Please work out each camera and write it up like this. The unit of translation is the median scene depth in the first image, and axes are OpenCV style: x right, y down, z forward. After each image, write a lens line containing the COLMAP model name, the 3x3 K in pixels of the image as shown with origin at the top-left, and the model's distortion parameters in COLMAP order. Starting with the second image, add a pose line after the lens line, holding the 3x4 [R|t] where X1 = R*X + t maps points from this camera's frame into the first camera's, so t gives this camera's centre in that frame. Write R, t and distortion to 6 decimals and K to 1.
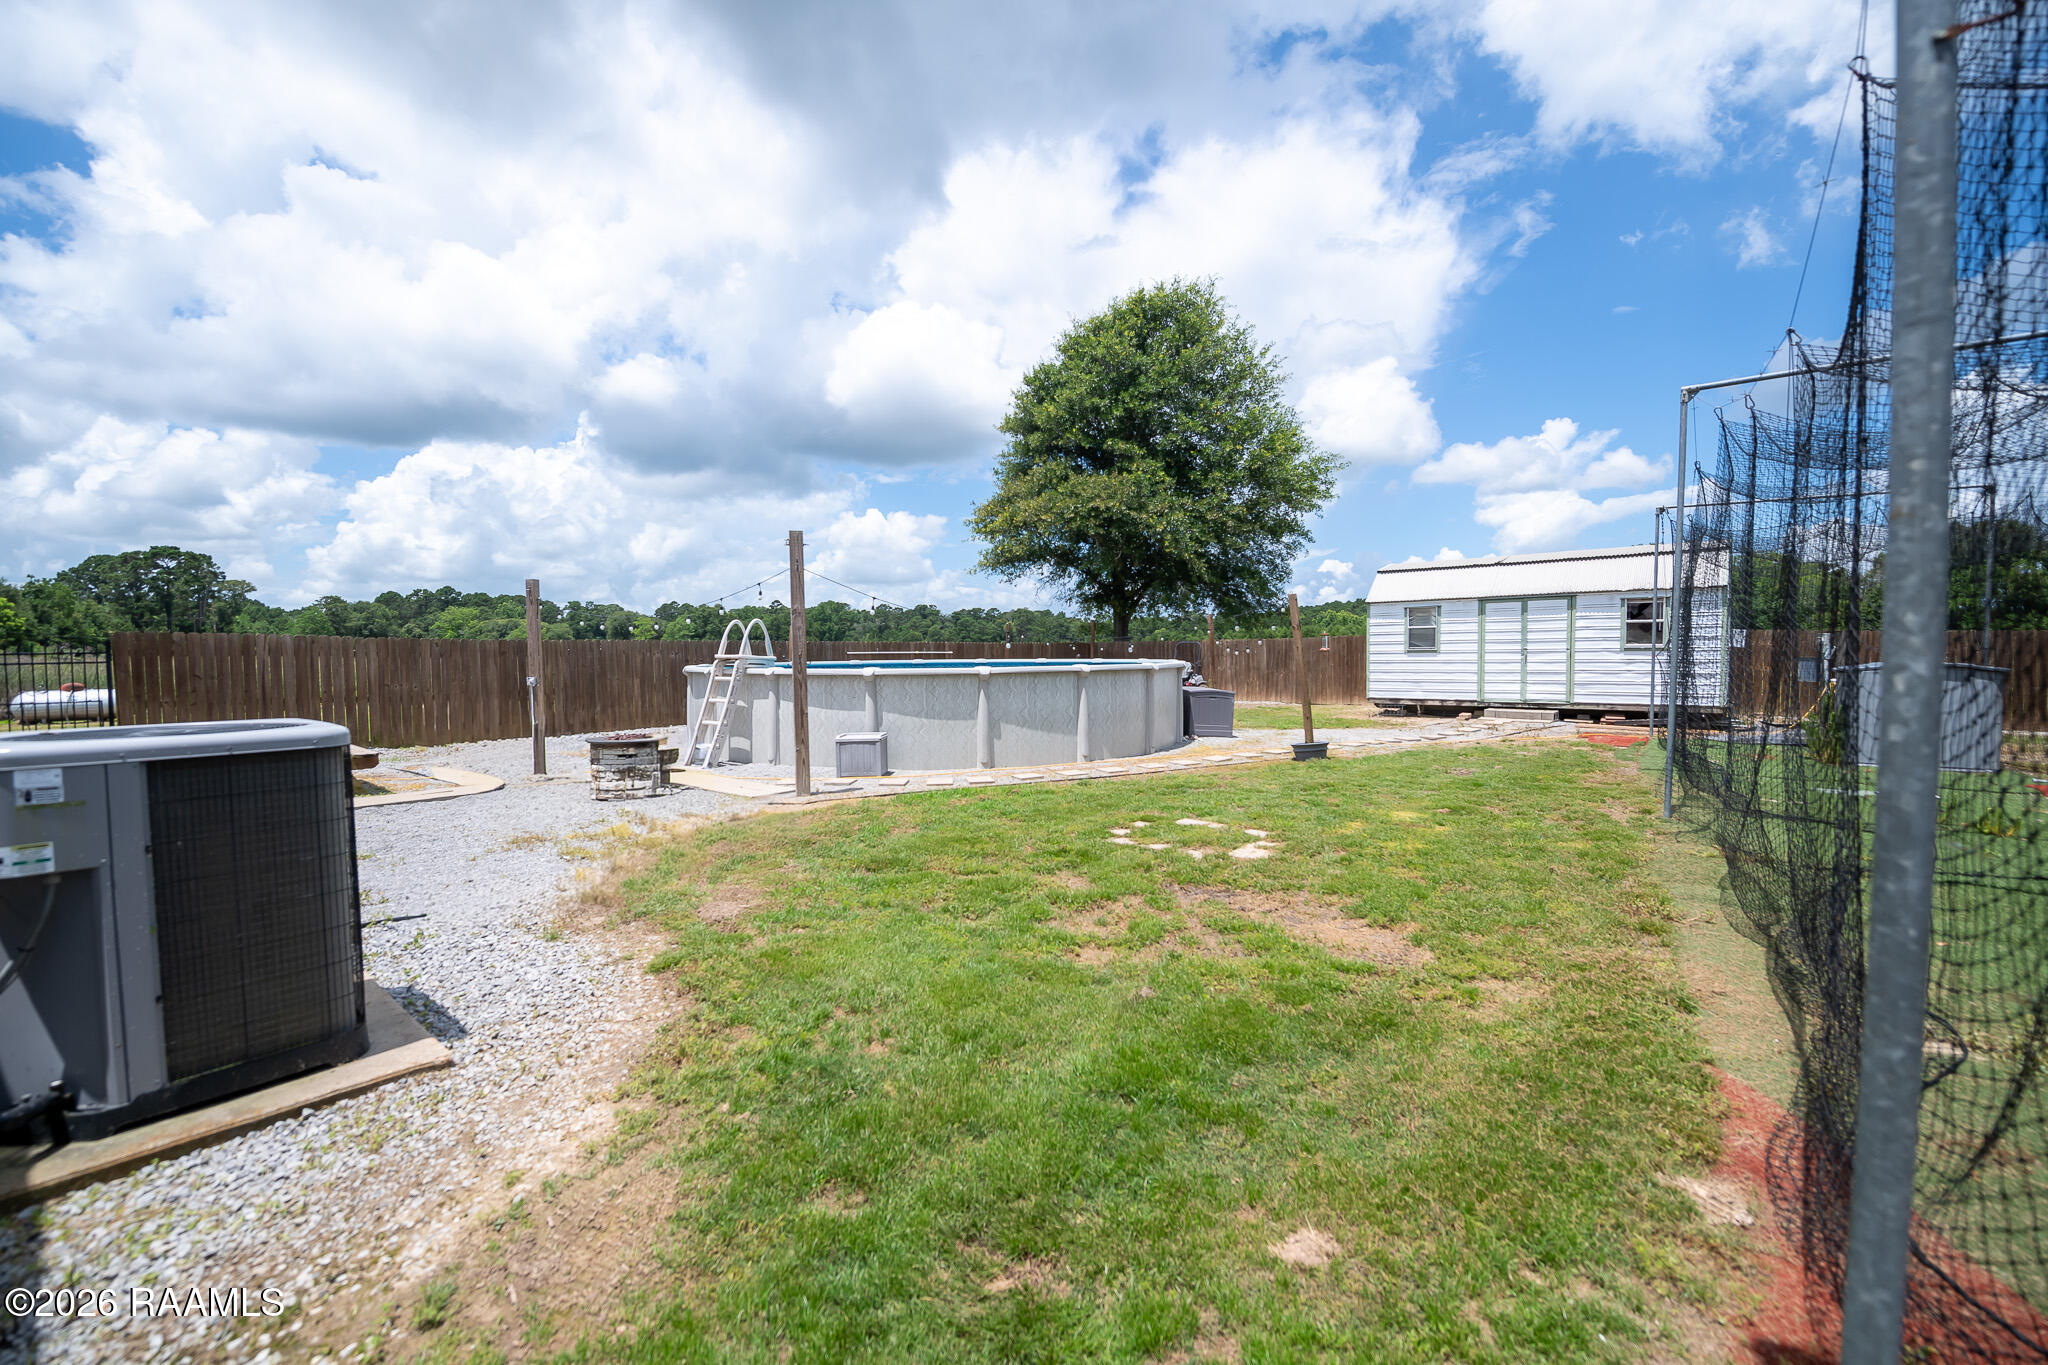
lens RADIAL K [[803.5, 0, 1024.0], [0, 803.5, 682.5], [0, 0, 1]] dist [0.010067, -0.000832]
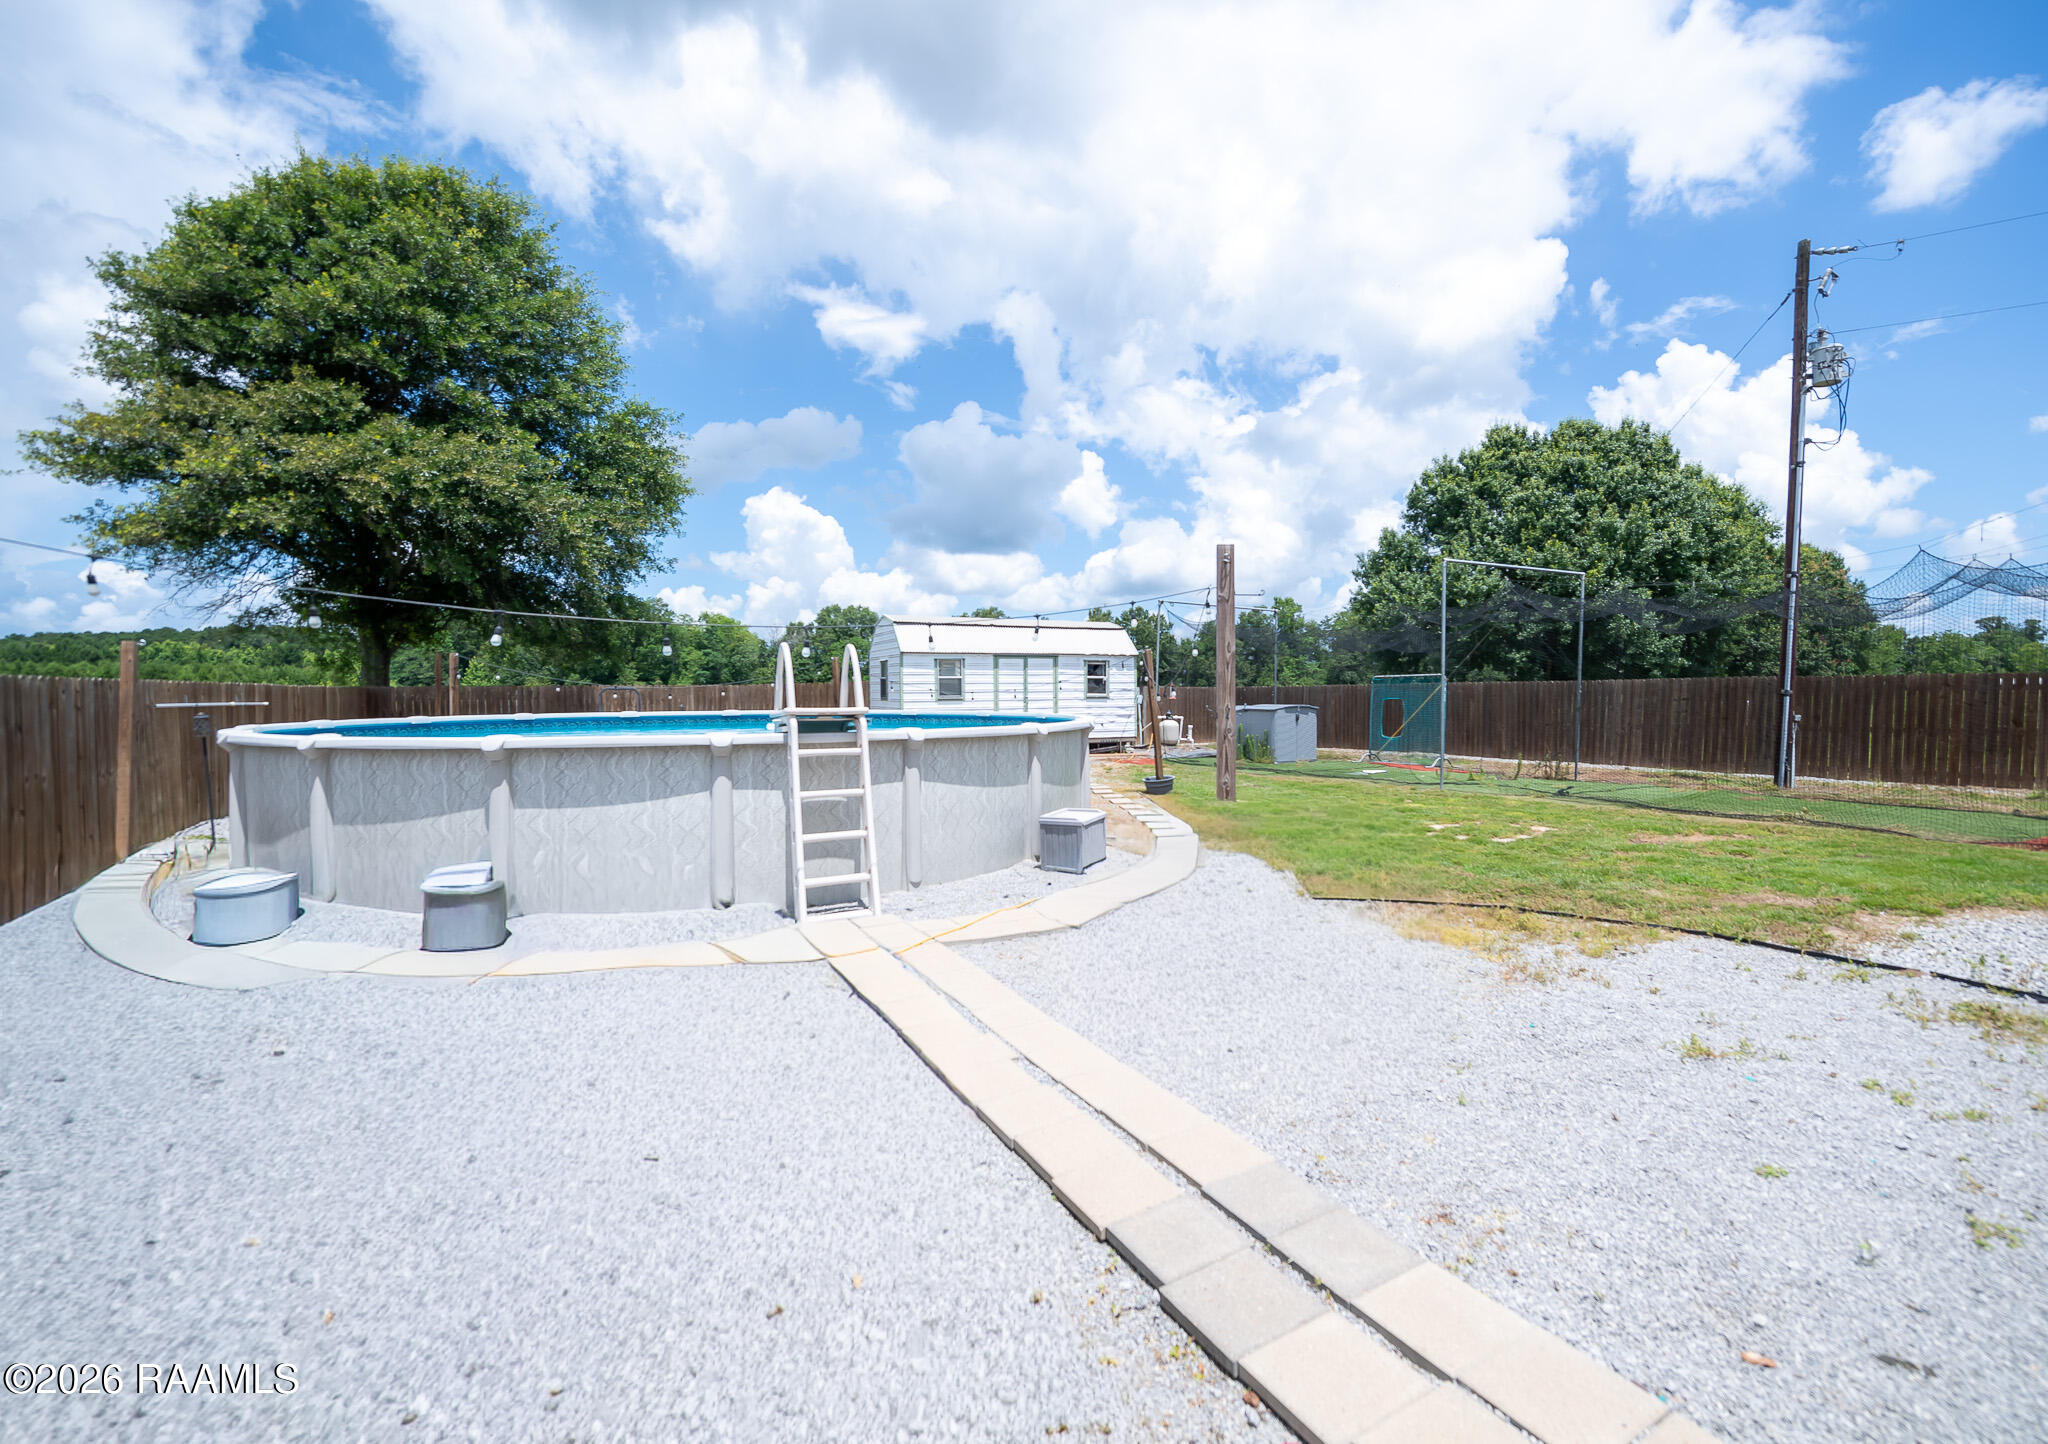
lens RADIAL K [[918.3, 0, 1024.0], [0, 918.3, 722.0], [0, 0, 1]] dist [-0.001828, -0.000339]
pose [[0.365441, -0.026646, 0.930453, -0.648508], [0.042238, 0.999035, 0.012021, -0.021196], [-0.929876, 0.034908, 0.366214, 0.482699]]
